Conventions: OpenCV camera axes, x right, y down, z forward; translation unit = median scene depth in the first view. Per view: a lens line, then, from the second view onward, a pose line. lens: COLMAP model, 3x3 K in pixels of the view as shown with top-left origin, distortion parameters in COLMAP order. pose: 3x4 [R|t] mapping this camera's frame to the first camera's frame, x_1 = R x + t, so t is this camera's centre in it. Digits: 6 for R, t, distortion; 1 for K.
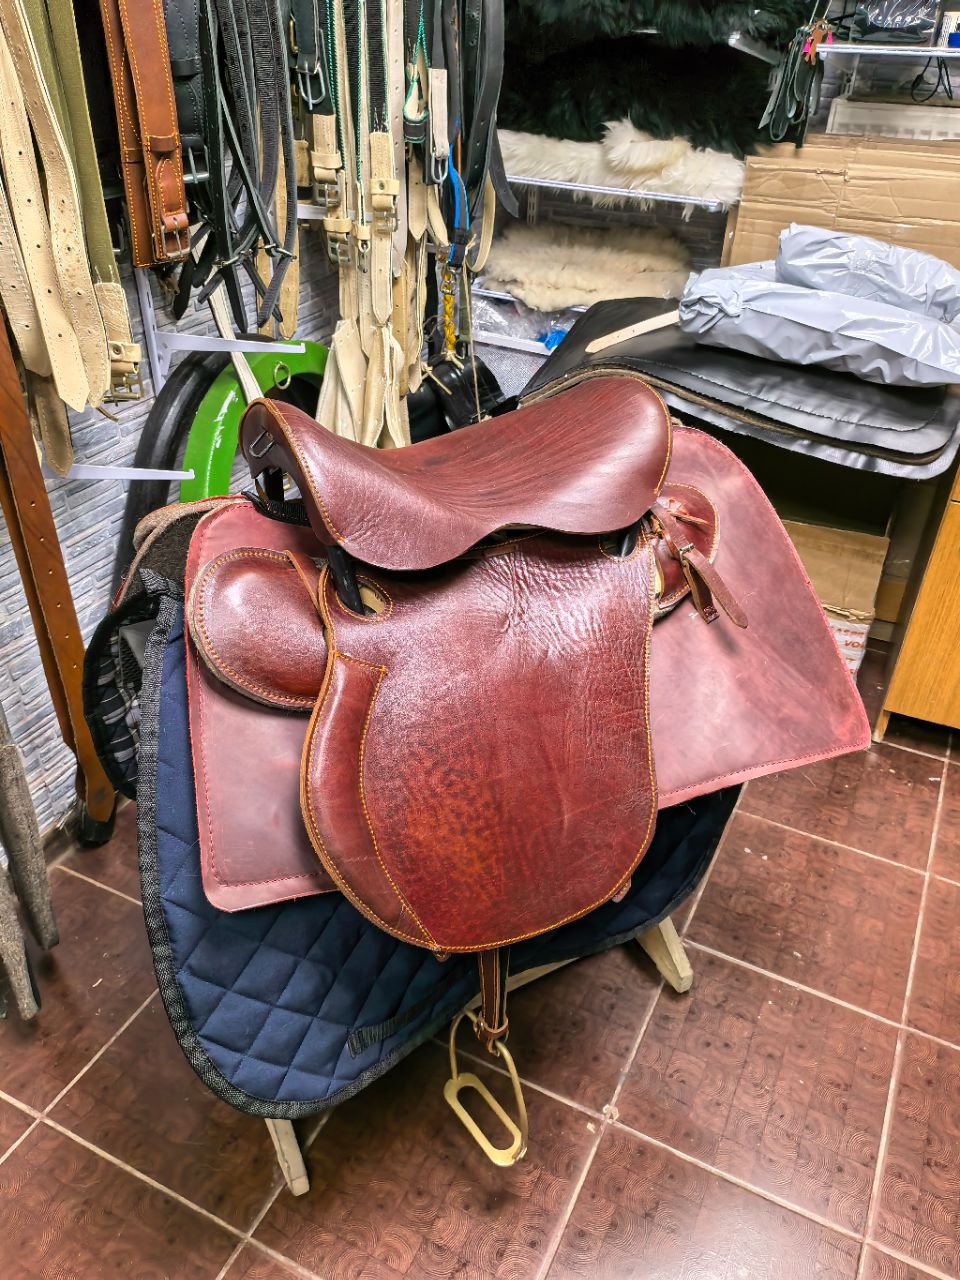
lens RADIAL K [[994.4, 0, 481.4], [0, 994.4, 648.4], [0, 0, 1]] dist [0.057024, -0.053190]
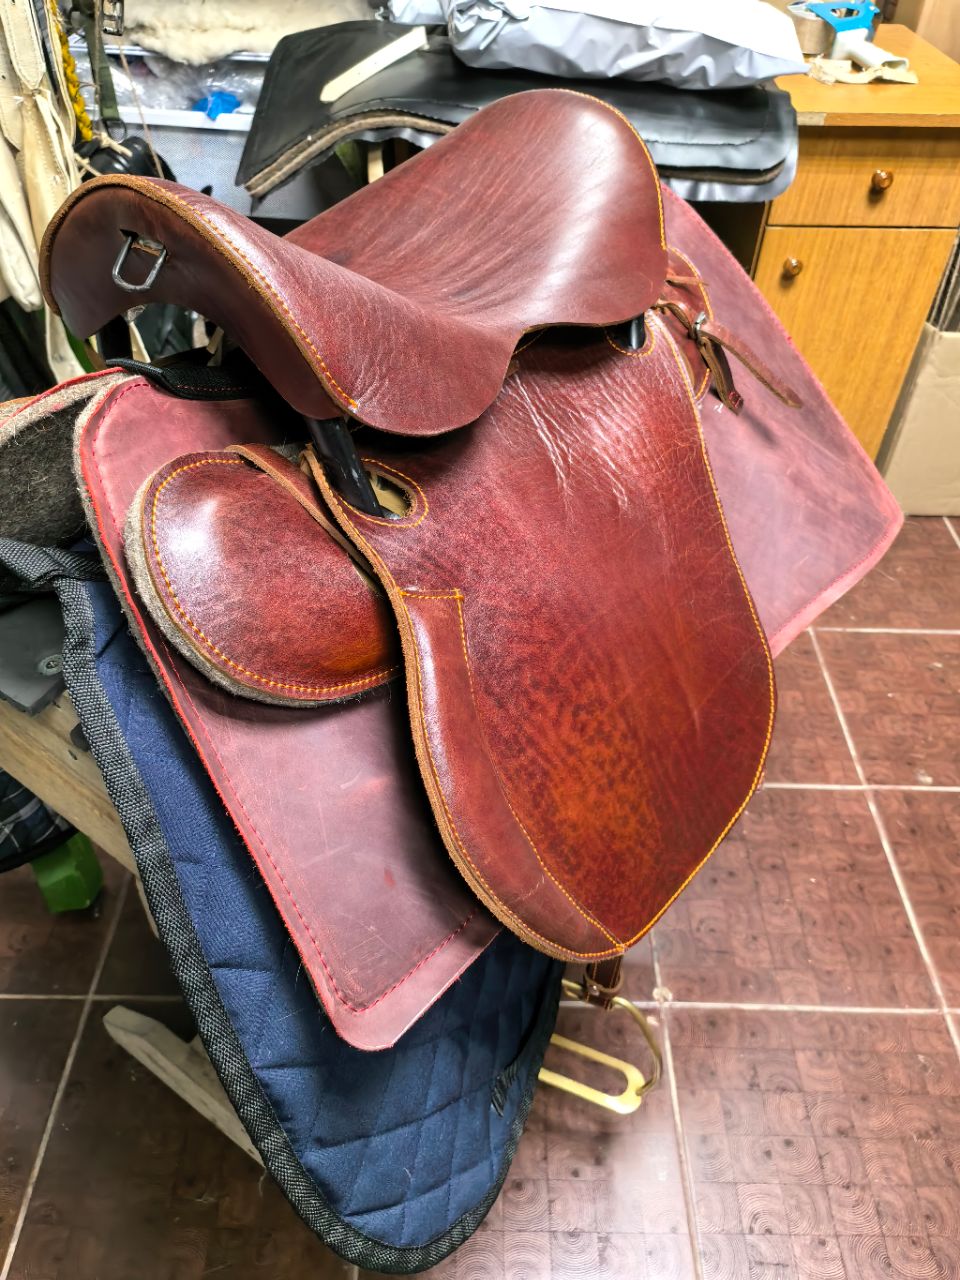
lens RADIAL K [[994.4, 0, 481.4], [0, 994.4, 648.4], [0, 0, 1]] dist [0.057024, -0.053190]
pose [[0.895202, -0.301656, 0.328050, -0.208313], [0.239929, 0.946536, 0.215649, -0.054692], [-0.375562, -0.114341, 0.919717, 0.280028]]
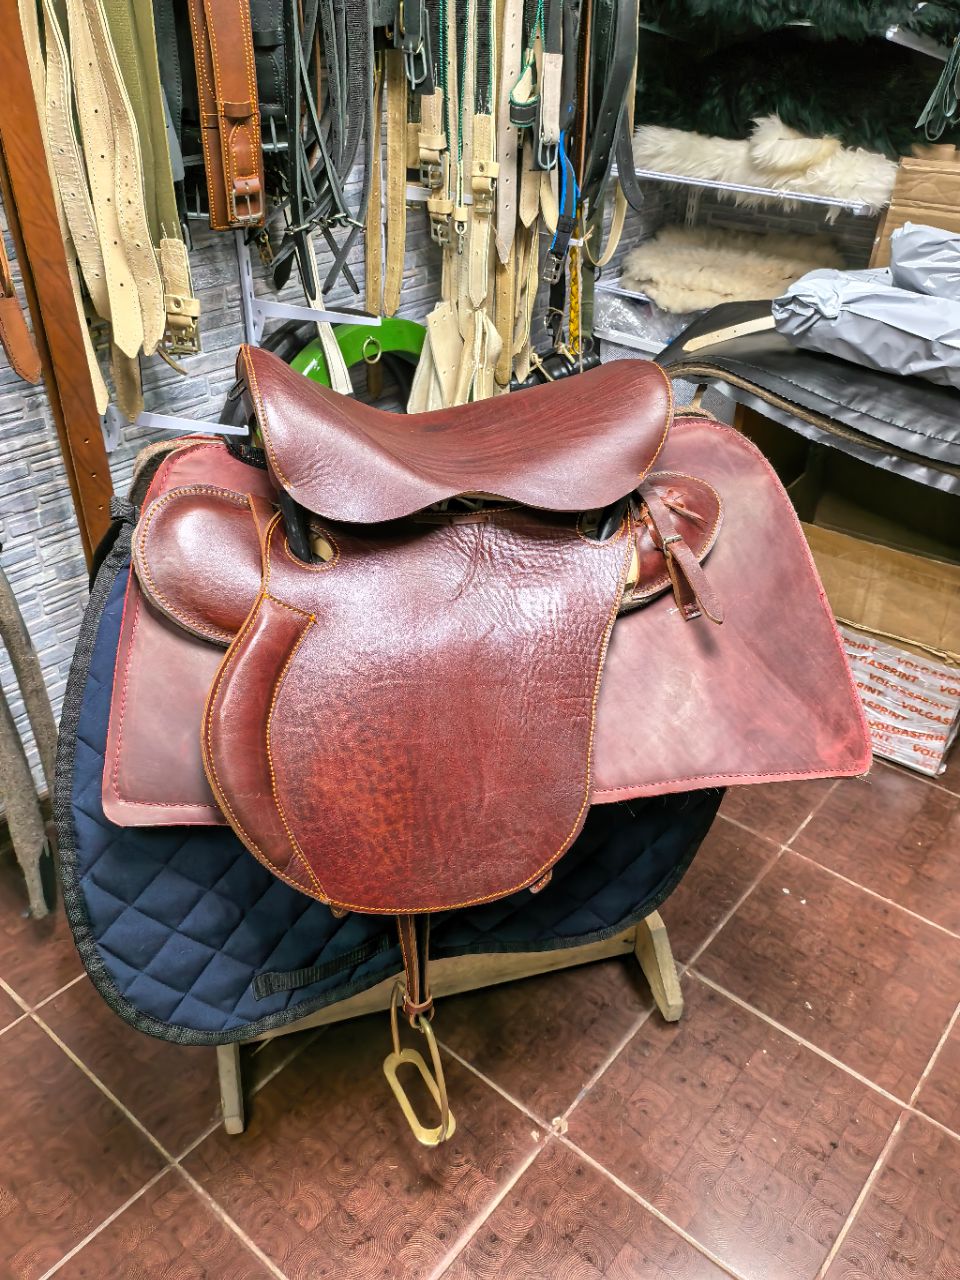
lens RADIAL K [[994.4, 0, 481.4], [0, 994.4, 648.4], [0, 0, 1]] dist [0.057024, -0.053190]
pose [[0.972503, 0.127061, -0.195175, 0.183153], [-0.130179, 0.991485, -0.003175, 0.022674], [0.193109, 0.028495, 0.980763, 0.031259]]
